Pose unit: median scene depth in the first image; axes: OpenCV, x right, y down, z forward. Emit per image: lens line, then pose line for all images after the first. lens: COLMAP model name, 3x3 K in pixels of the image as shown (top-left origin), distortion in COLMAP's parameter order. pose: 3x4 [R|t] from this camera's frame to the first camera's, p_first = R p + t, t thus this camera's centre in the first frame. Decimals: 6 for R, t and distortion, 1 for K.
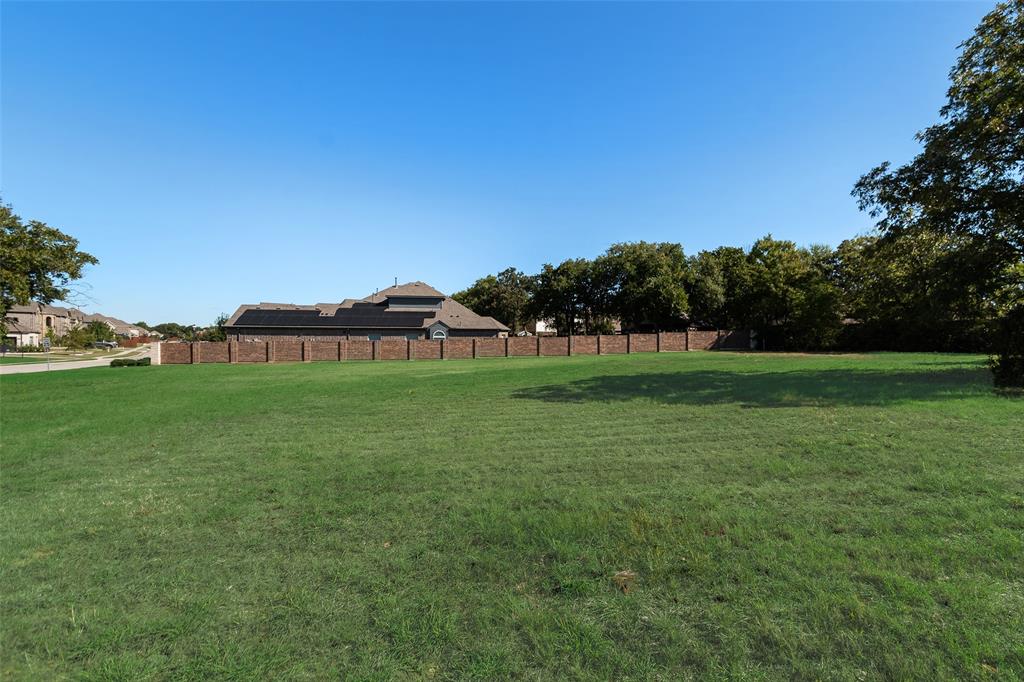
lens RADIAL K [[456.5, 0, 522.1], [0, 456.5, 344.1], [0, 0, 1]] dist [0.000109, -0.000251]
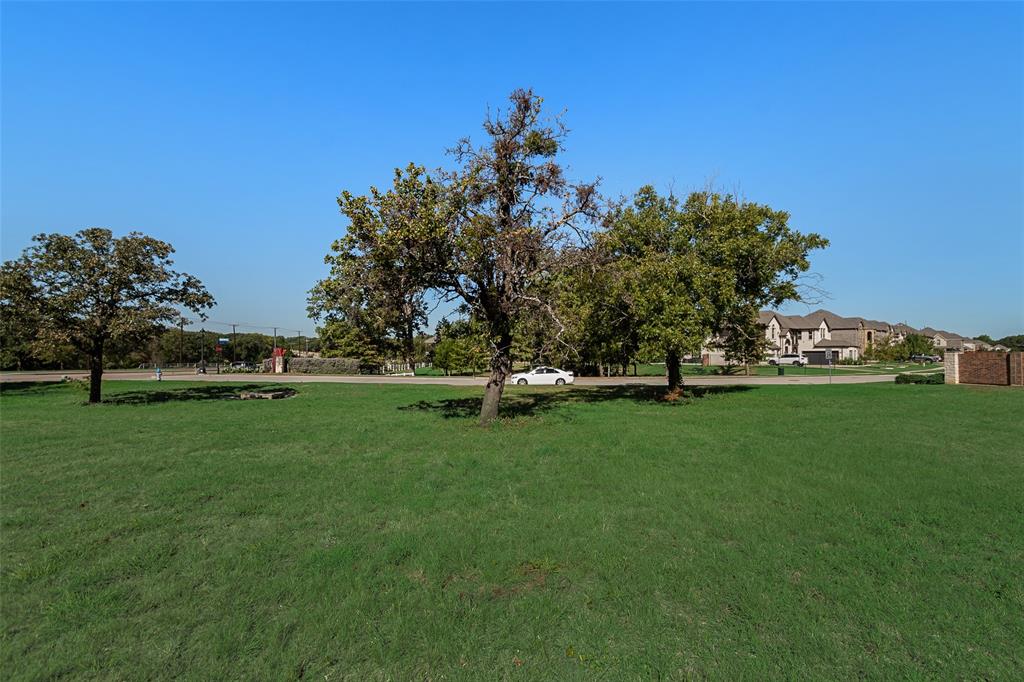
lens RADIAL K [[456.5, 0, 522.1], [0, 456.5, 344.1], [0, 0, 1]] dist [0.000109, -0.000251]
pose [[0.079078, -0.027569, -0.996487, -0.080561], [-0.007282, 0.999575, -0.028233, 0.004615], [0.996842, 0.009489, 0.078843, 0.160156]]
